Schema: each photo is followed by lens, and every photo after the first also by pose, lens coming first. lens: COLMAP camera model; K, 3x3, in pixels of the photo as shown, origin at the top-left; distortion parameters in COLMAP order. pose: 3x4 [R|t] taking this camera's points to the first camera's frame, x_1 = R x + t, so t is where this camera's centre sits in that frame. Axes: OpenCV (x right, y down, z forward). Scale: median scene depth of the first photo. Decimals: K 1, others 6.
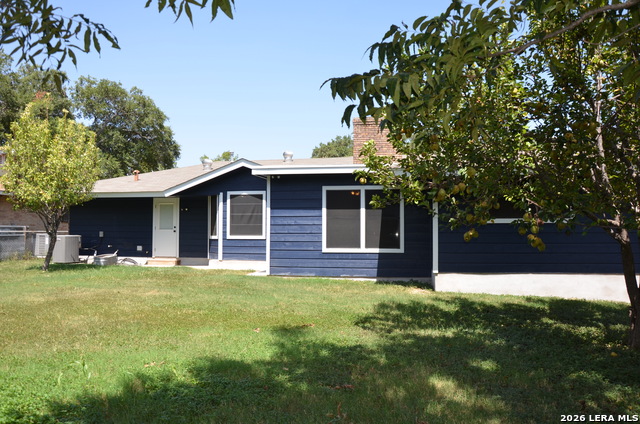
lens RADIAL K [[517.6, 0, 320.0], [0, 517.6, 212.0], [0, 0, 1]] dist [-0.161279, 0.190281]
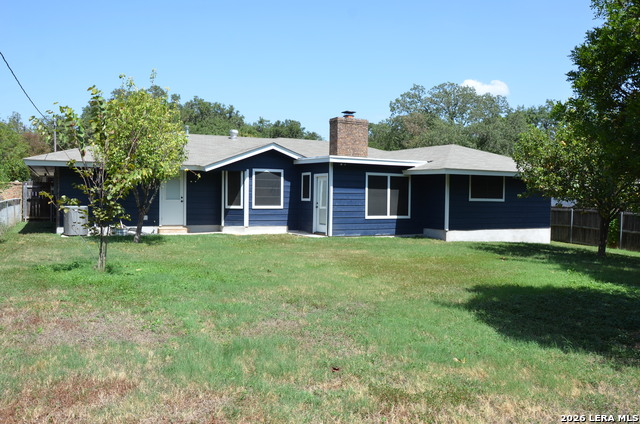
lens RADIAL K [[517.6, 0, 320.0], [0, 517.6, 212.0], [0, 0, 1]] dist [-0.161279, 0.190281]
pose [[0.786760, -0.011063, 0.617159, -0.808549], [-0.037893, 0.997088, 0.066180, -0.025193], [-0.616094, -0.075454, 0.784050, -0.031258]]
